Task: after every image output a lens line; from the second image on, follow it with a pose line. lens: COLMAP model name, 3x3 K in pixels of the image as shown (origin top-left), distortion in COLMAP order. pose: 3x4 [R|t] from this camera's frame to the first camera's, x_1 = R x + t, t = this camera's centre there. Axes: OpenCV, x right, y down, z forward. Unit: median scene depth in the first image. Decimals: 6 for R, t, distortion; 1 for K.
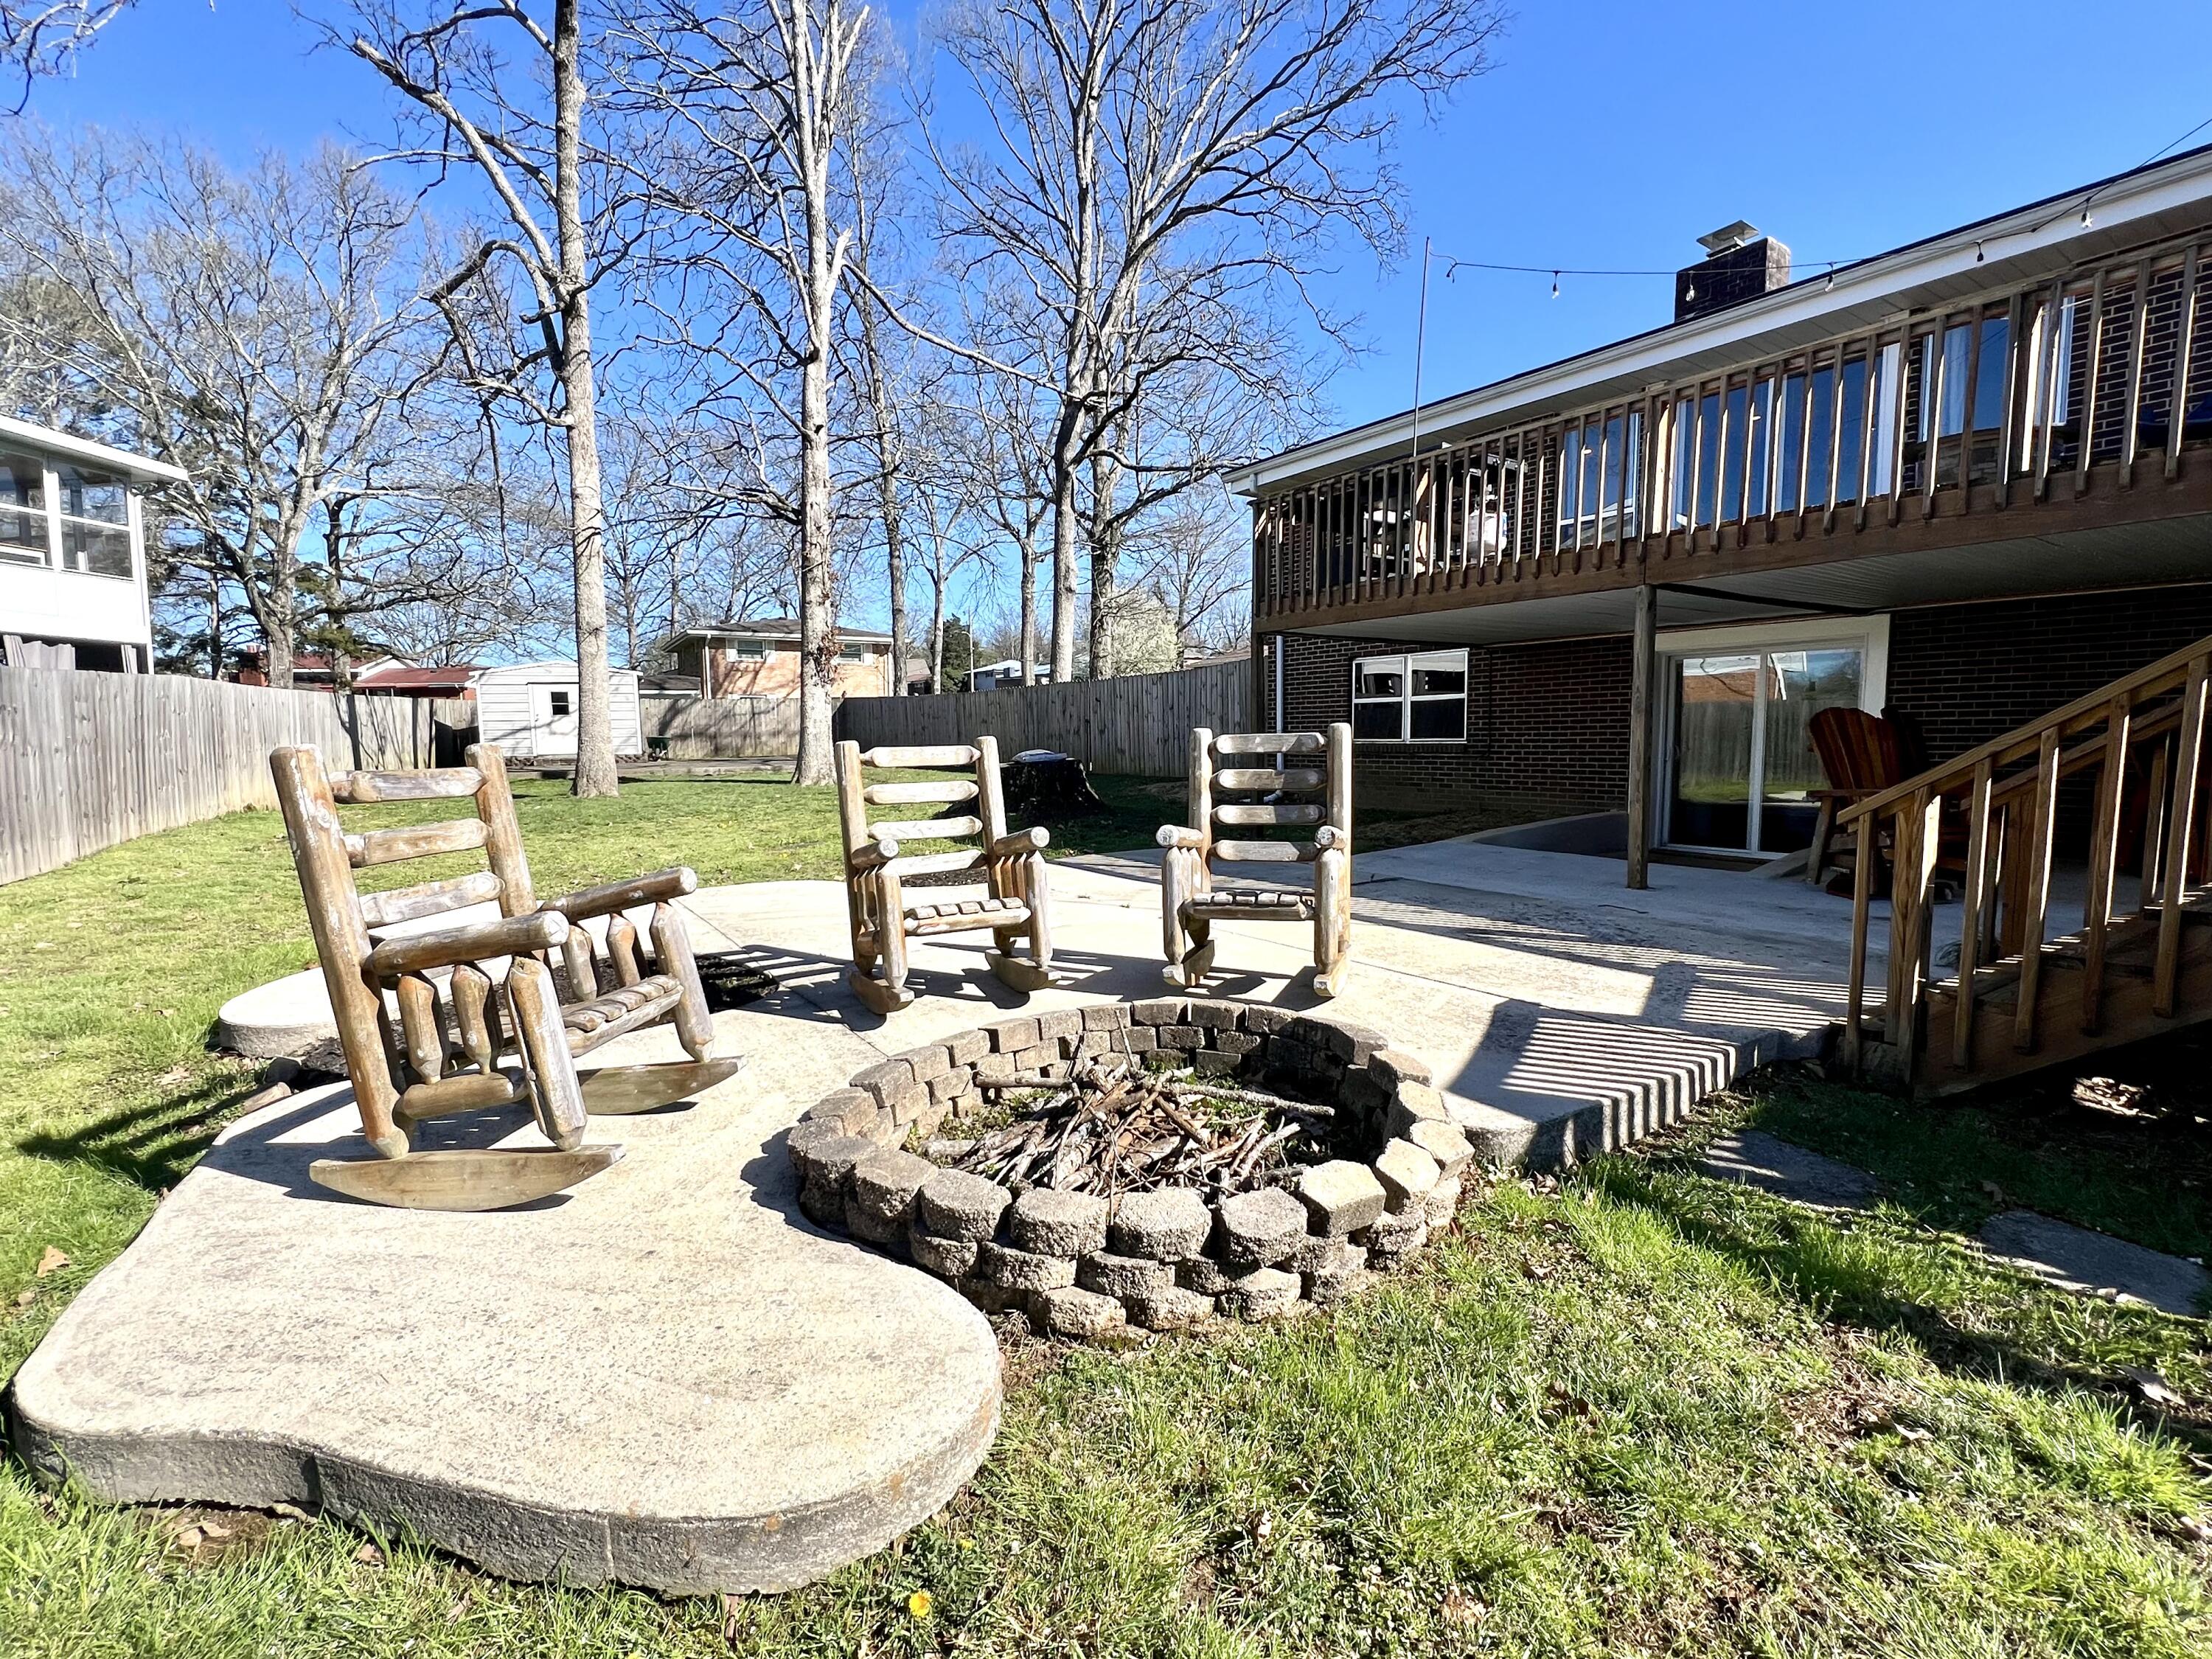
lens RADIAL K [[1005.5, 0, 1100.6], [0, 1005.5, 822.5], [0, 0, 1]] dist [-0.002586, 0.000148]
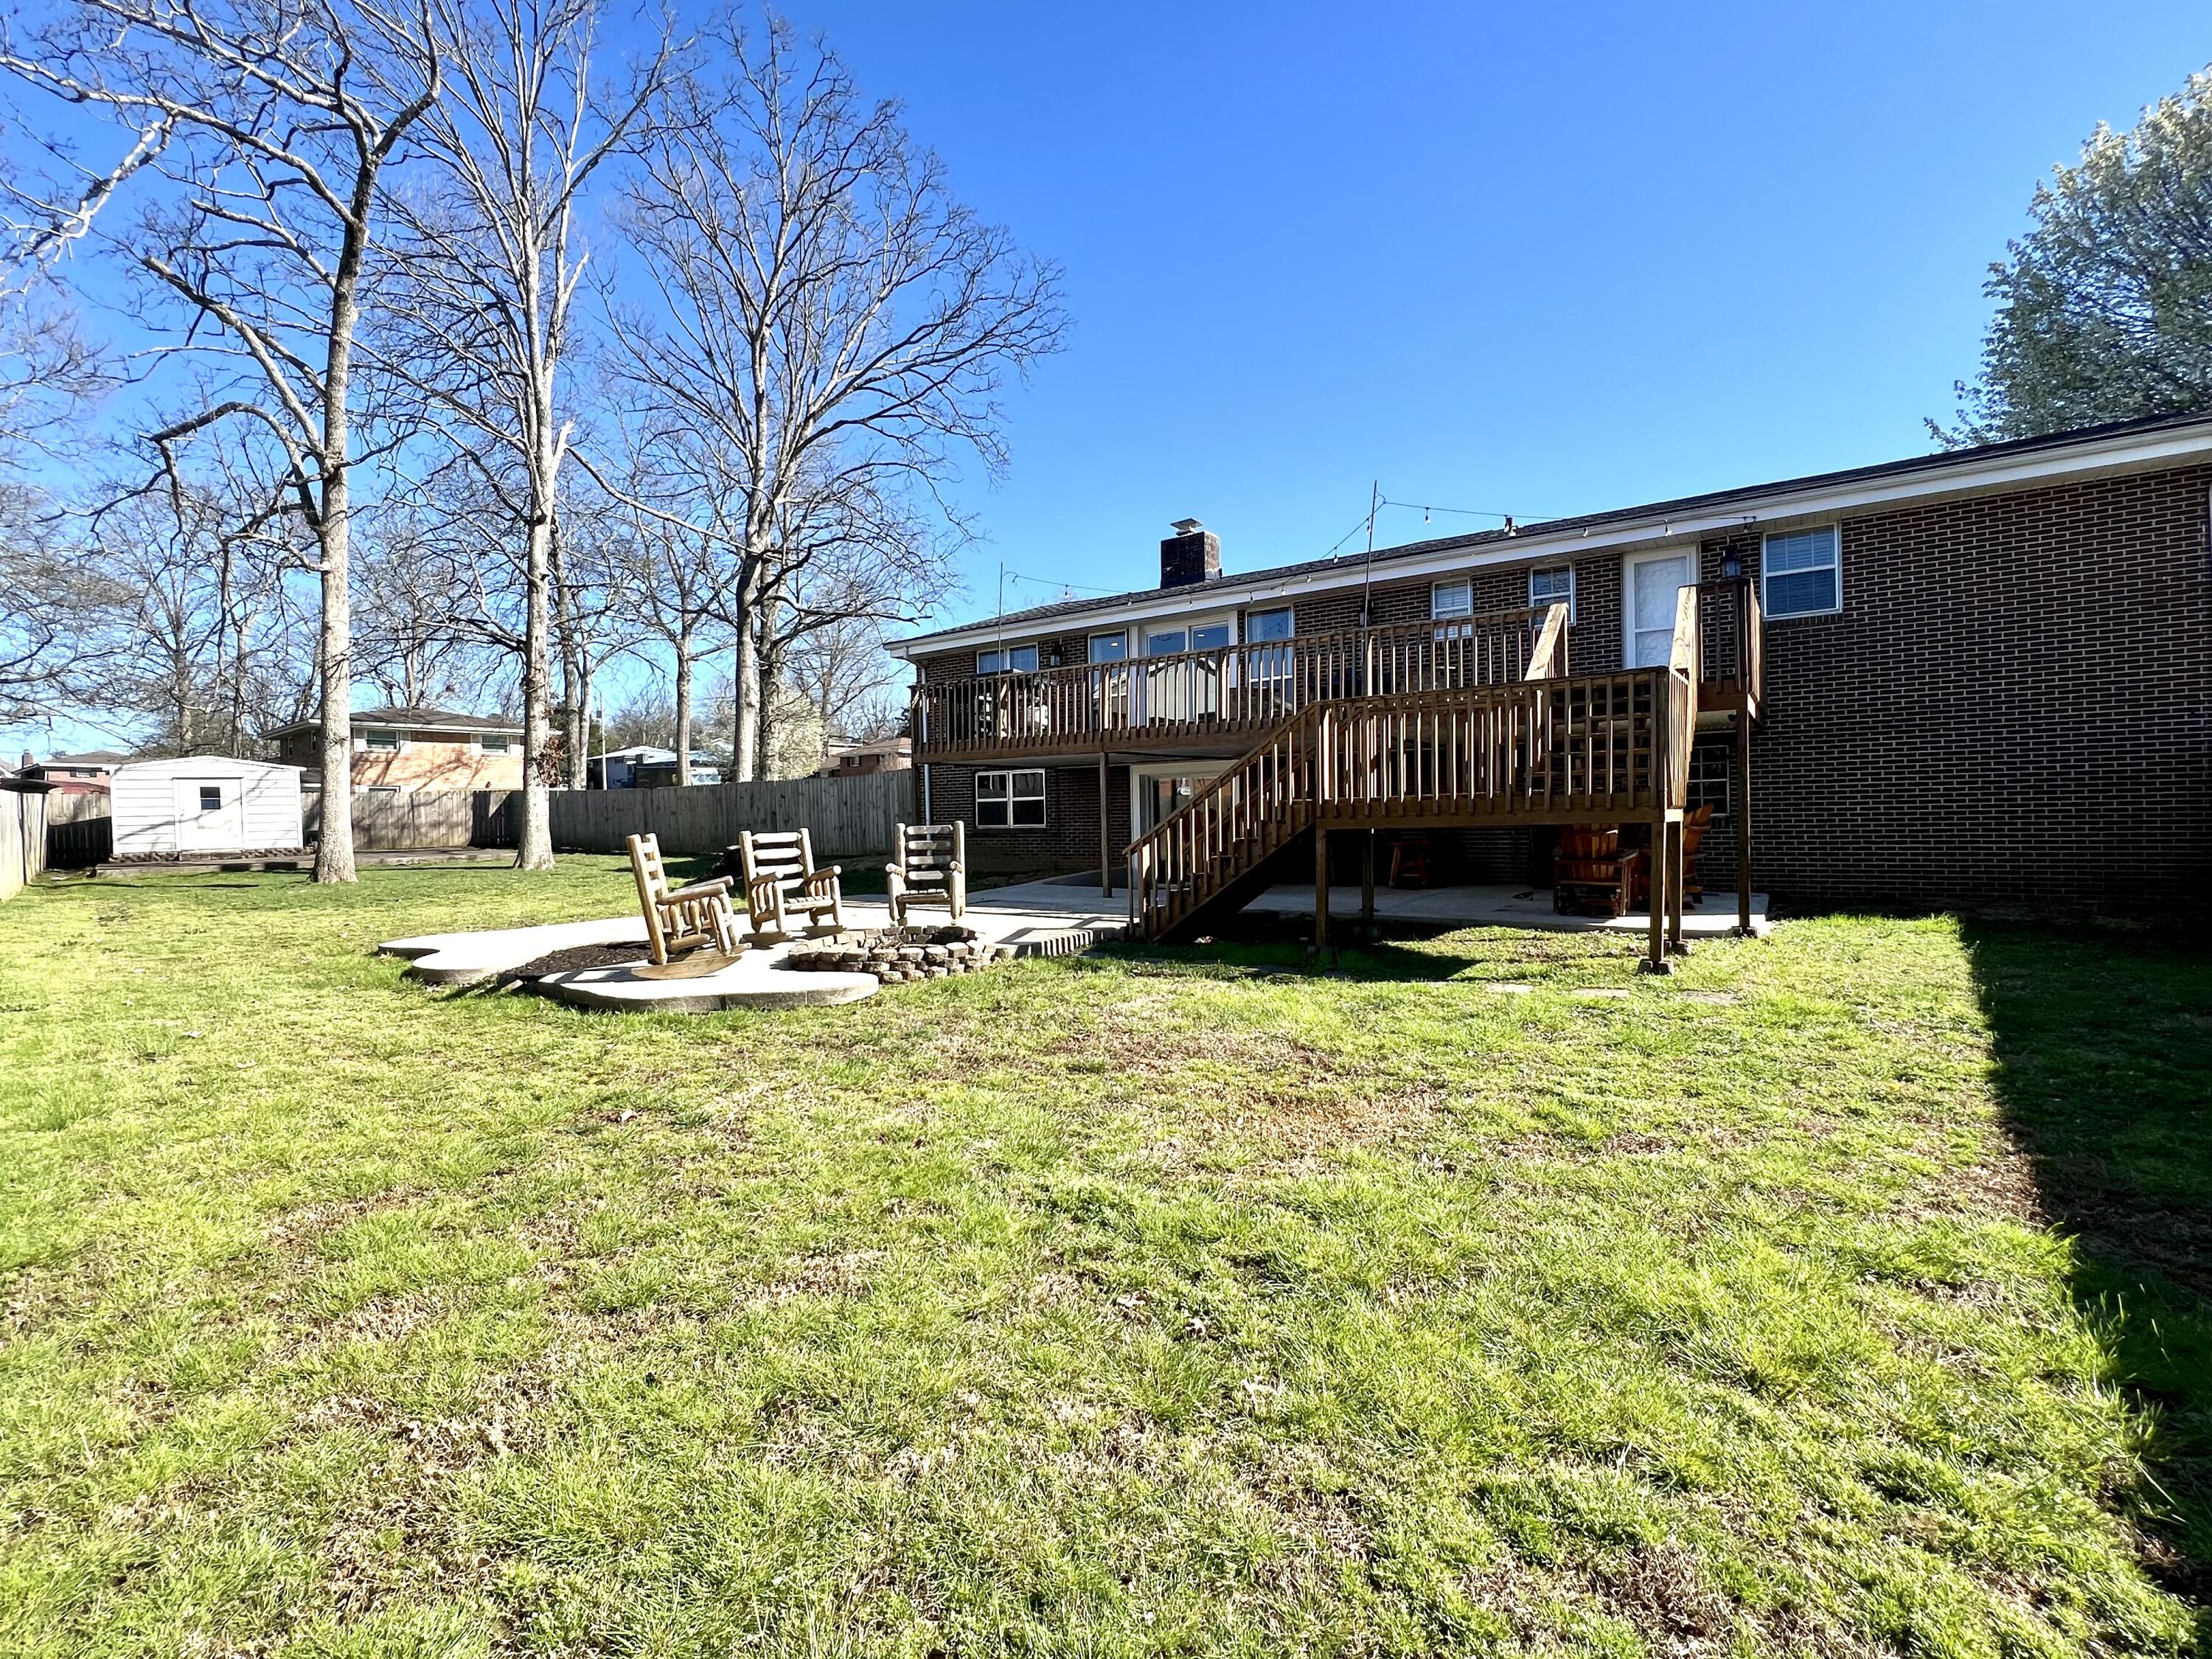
lens RADIAL K [[1005.5, 0, 1099.7], [0, 1005.5, 826.1], [0, 0, 1]] dist [-0.002586, 0.000148]
pose [[0.938718, -0.011809, 0.344485, -0.070774], [0.039445, 0.996528, -0.073326, 0.026504], [-0.342423, 0.082421, 0.935924, -0.353315]]
